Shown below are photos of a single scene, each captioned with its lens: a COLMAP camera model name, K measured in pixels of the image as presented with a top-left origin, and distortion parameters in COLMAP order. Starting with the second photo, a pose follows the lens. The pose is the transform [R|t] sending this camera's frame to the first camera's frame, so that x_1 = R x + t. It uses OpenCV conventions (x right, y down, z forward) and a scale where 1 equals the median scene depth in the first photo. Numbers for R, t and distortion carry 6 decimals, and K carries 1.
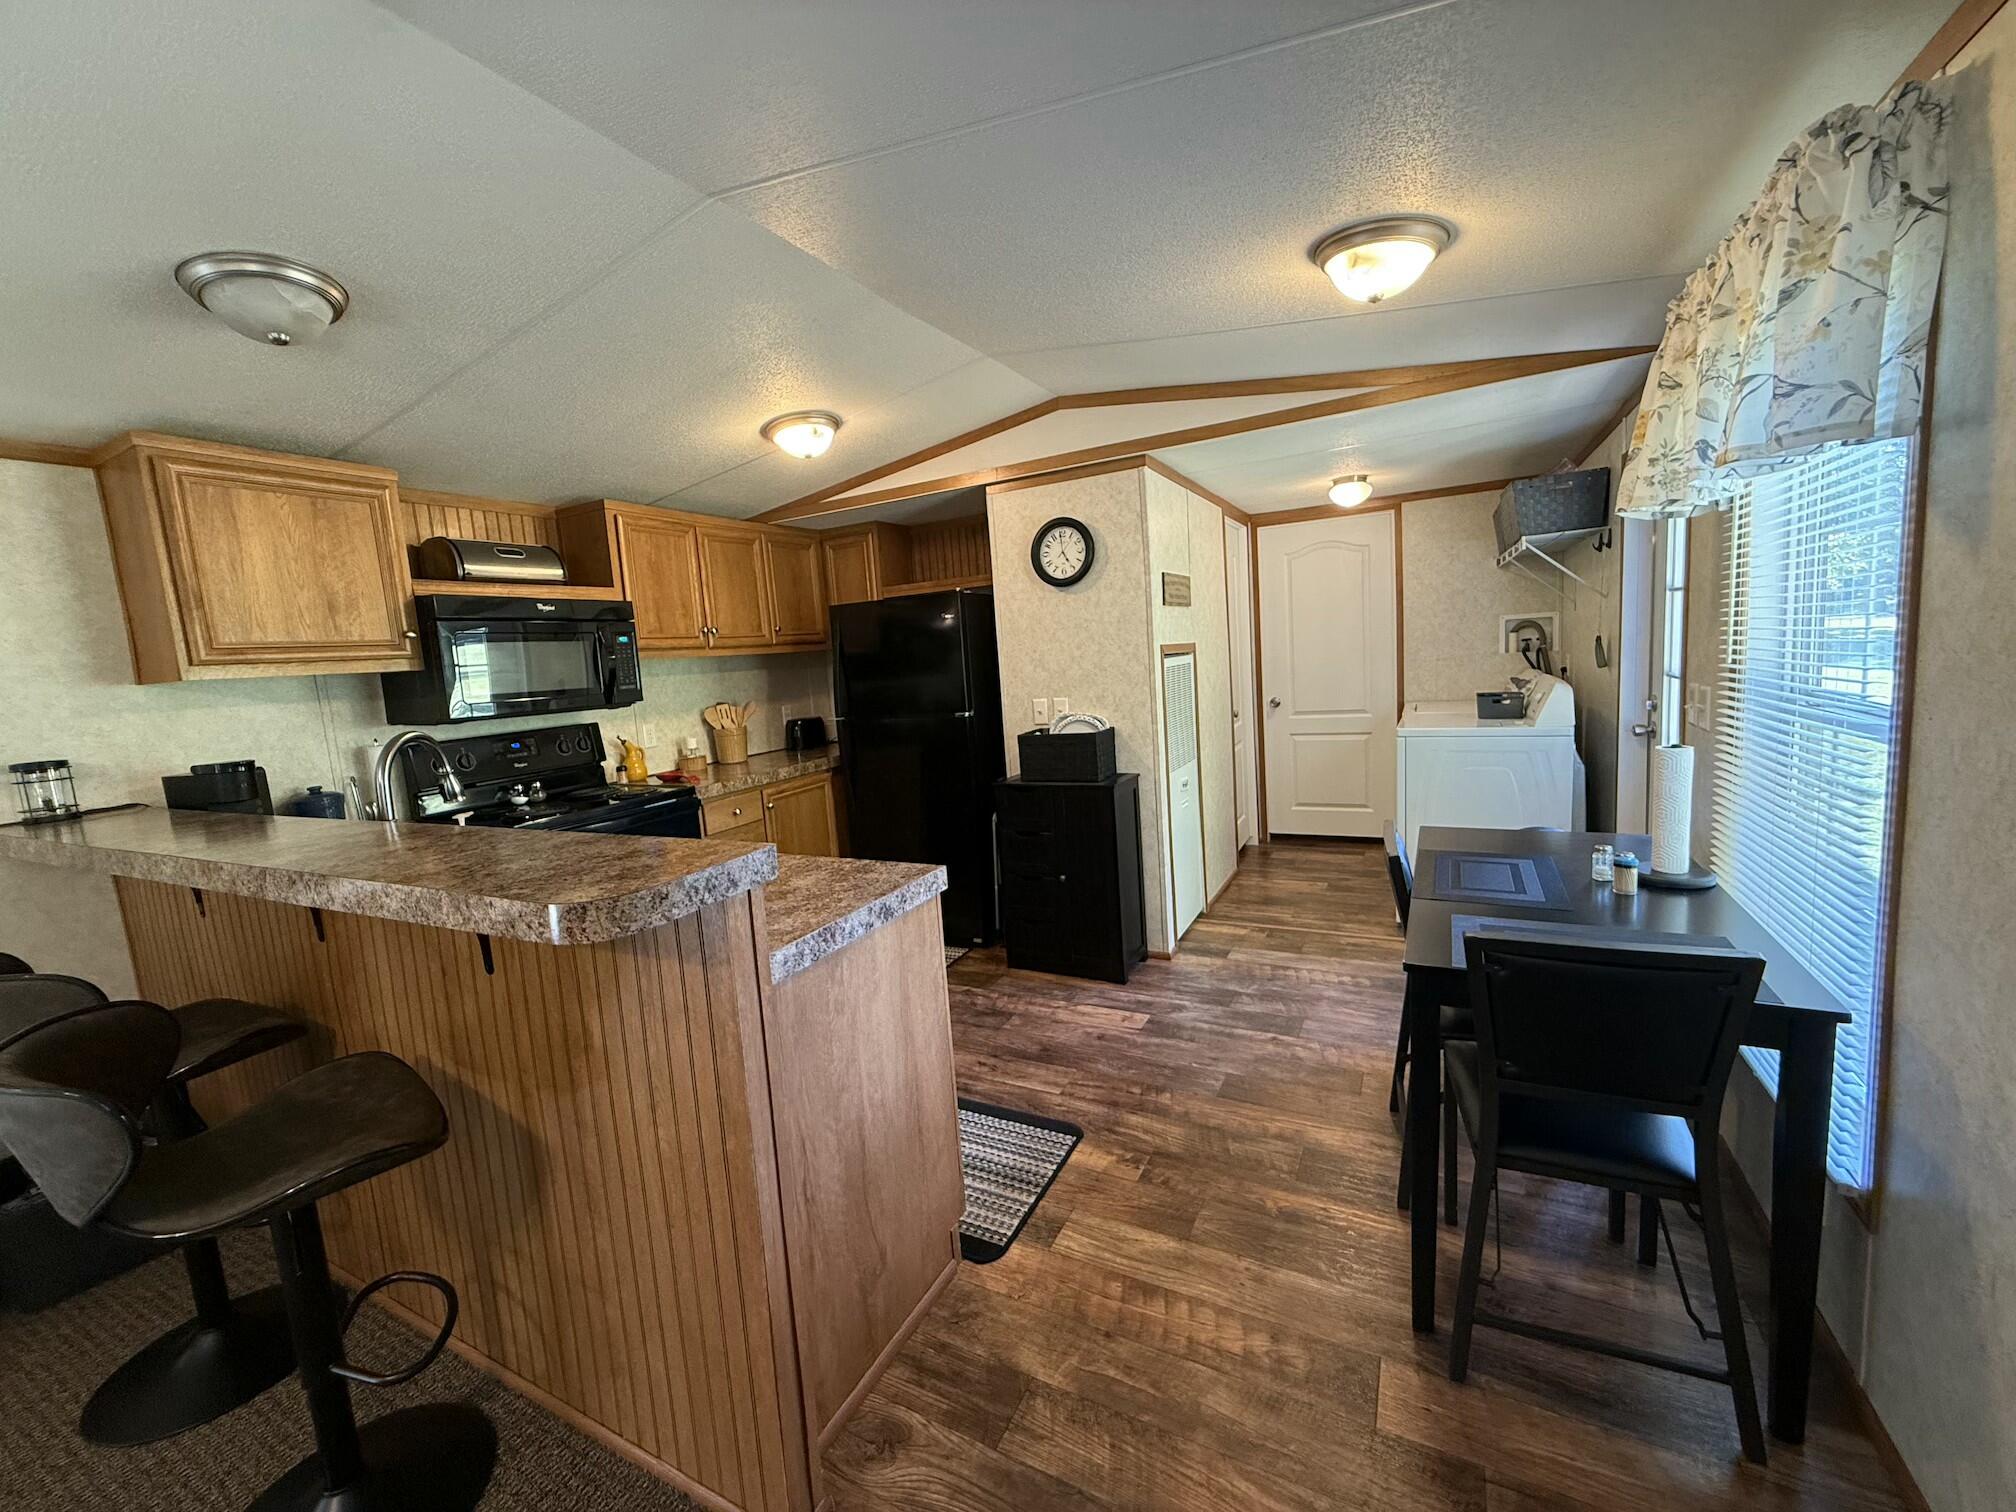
lens RADIAL K [[811.5, 0, 1009.5], [0, 811.5, 752.3], [0, 0, 1]] dist [-0.001003, 0.000243]
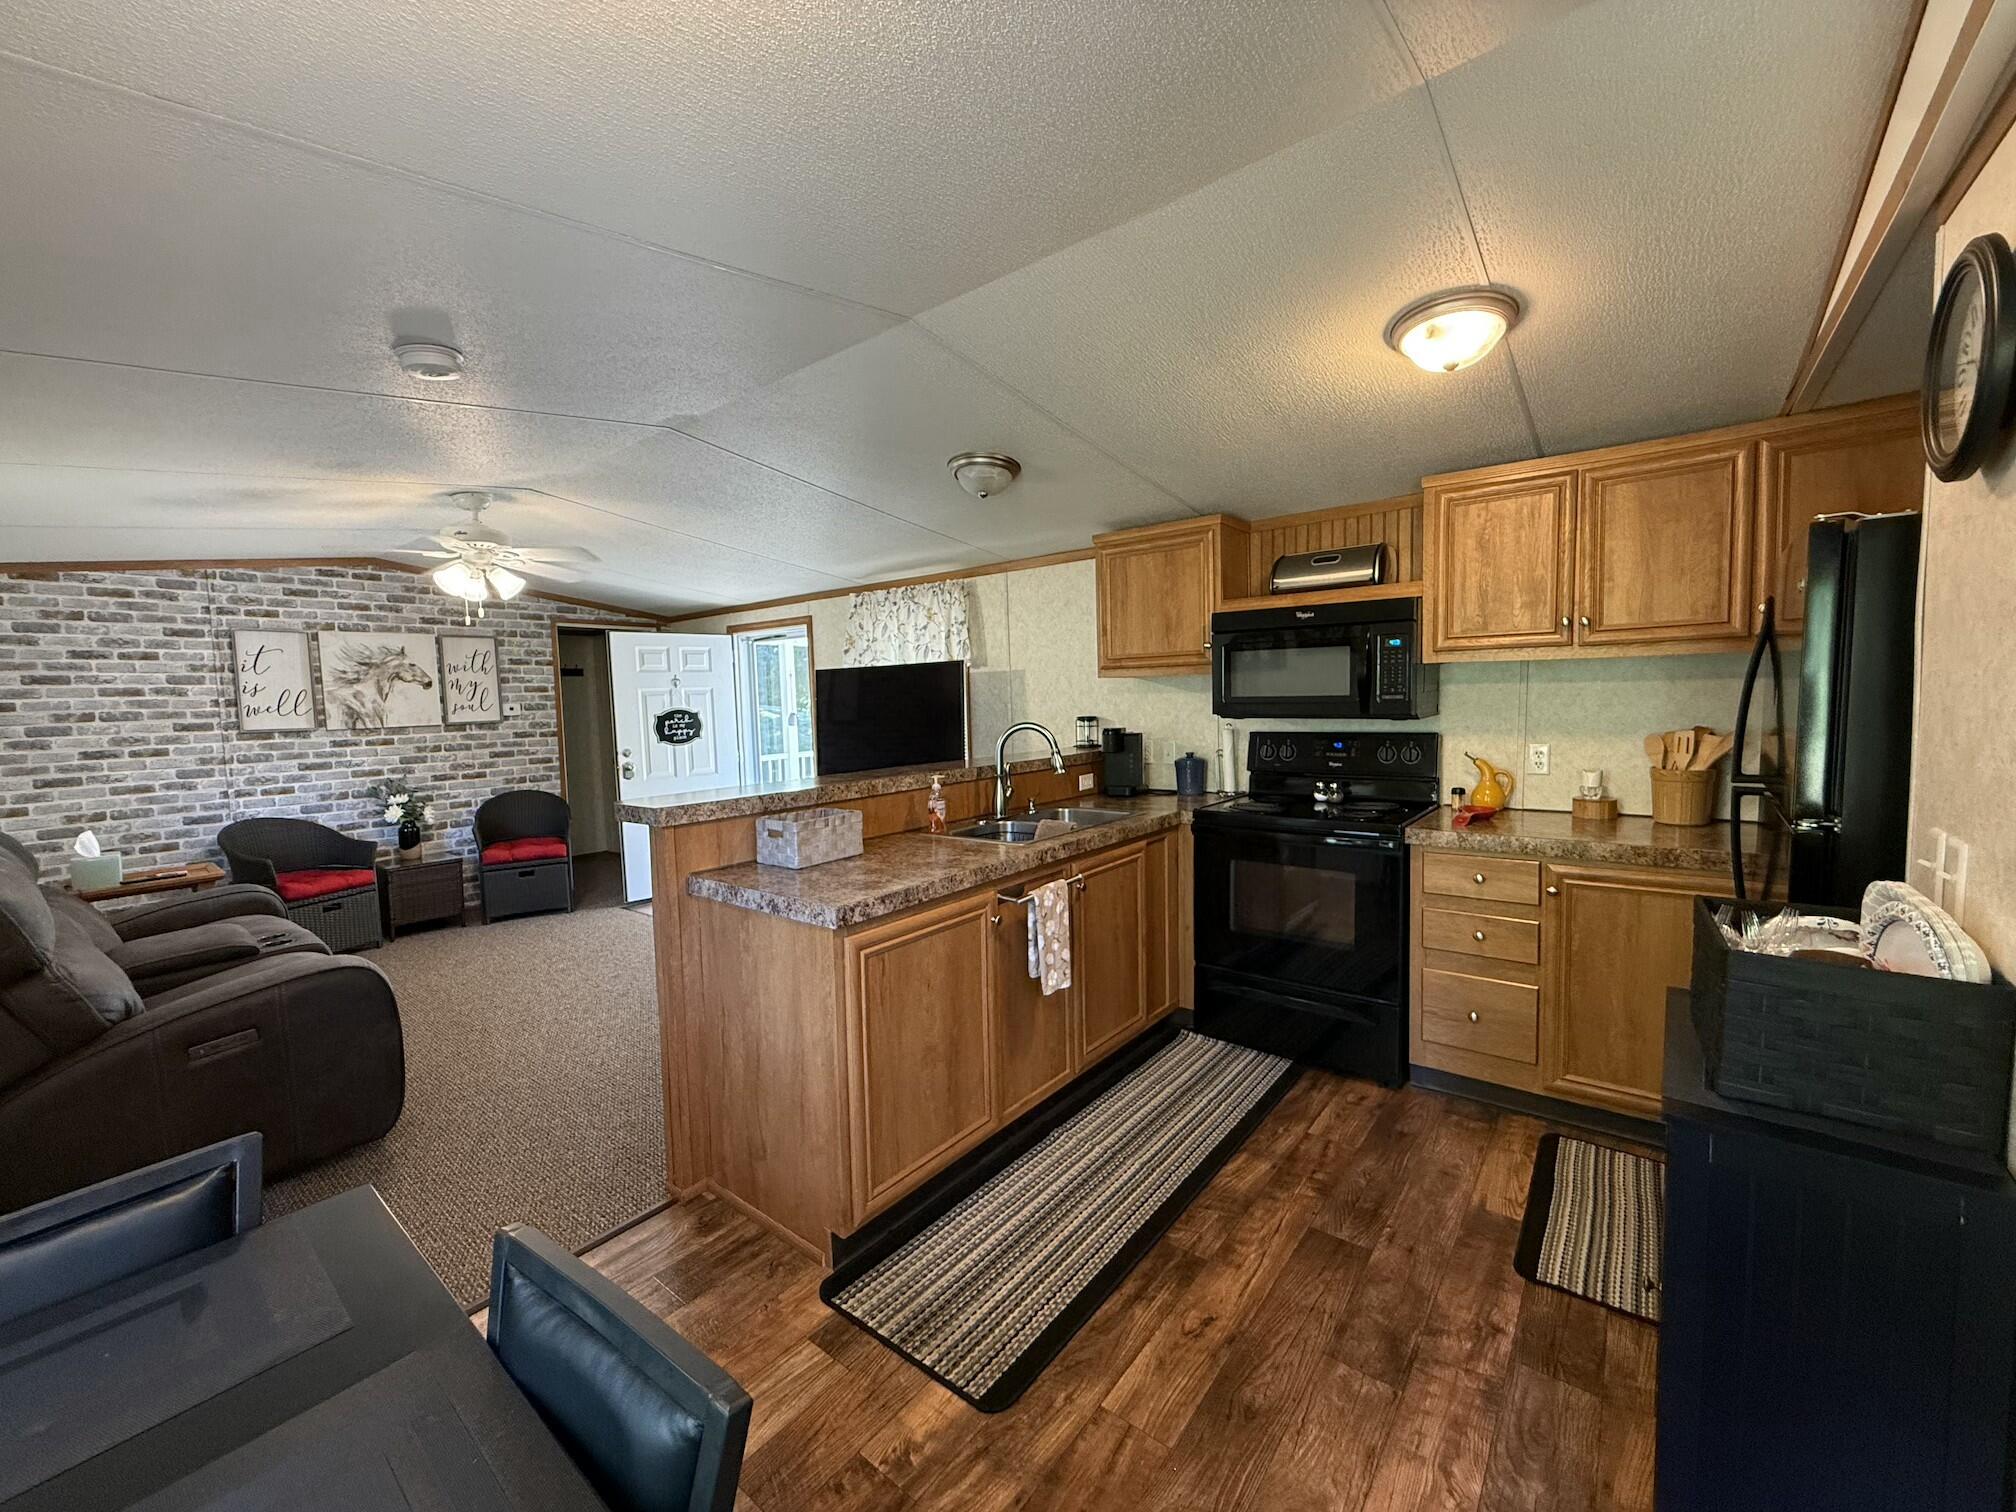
lens RADIAL K [[811.5, 0, 1001.6], [0, 811.5, 754.1], [0, 0, 1]] dist [-0.001003, 0.000243]
pose [[-0.202740, 0.148065, -0.967974, 0.544266], [-0.077175, 0.983012, 0.166530, -0.154534], [0.976187, 0.108466, -0.187869, 0.882220]]
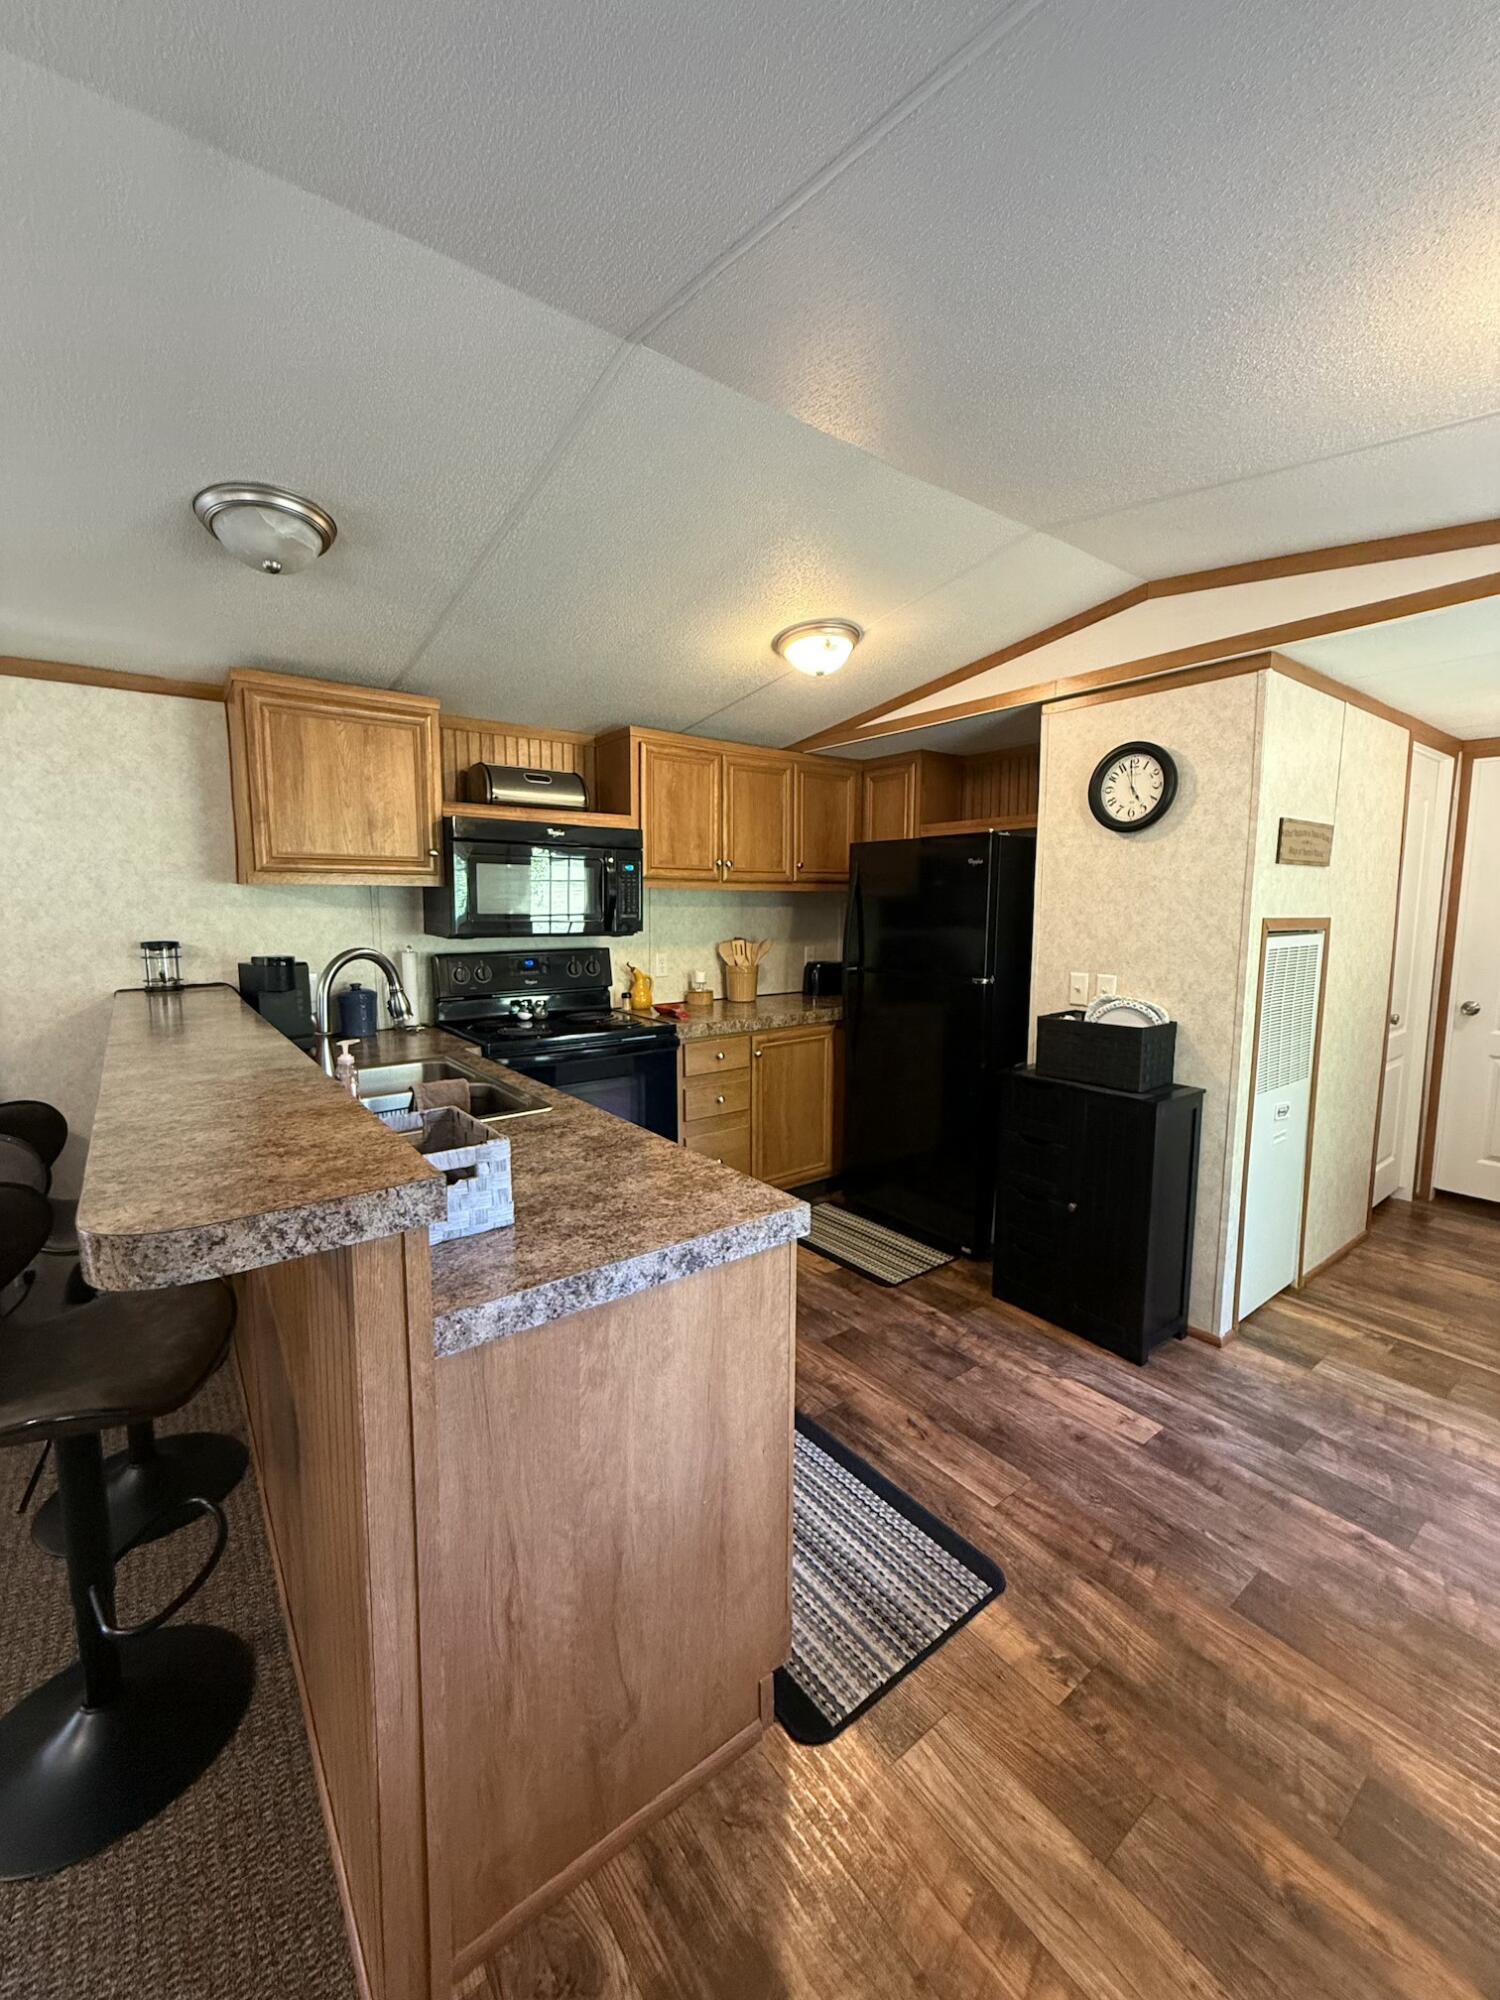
lens RADIAL K [[805.1, 0, 753.0], [0, 805.1, 993.3], [0, 0, 1]] dist [-0.001003, 0.000243]
pose [[0.902298, 0.122122, -0.413454, 0.098333], [-0.119068, 0.992329, 0.033259, -0.043762], [0.414344, 0.019219, 0.909917, 0.197438]]
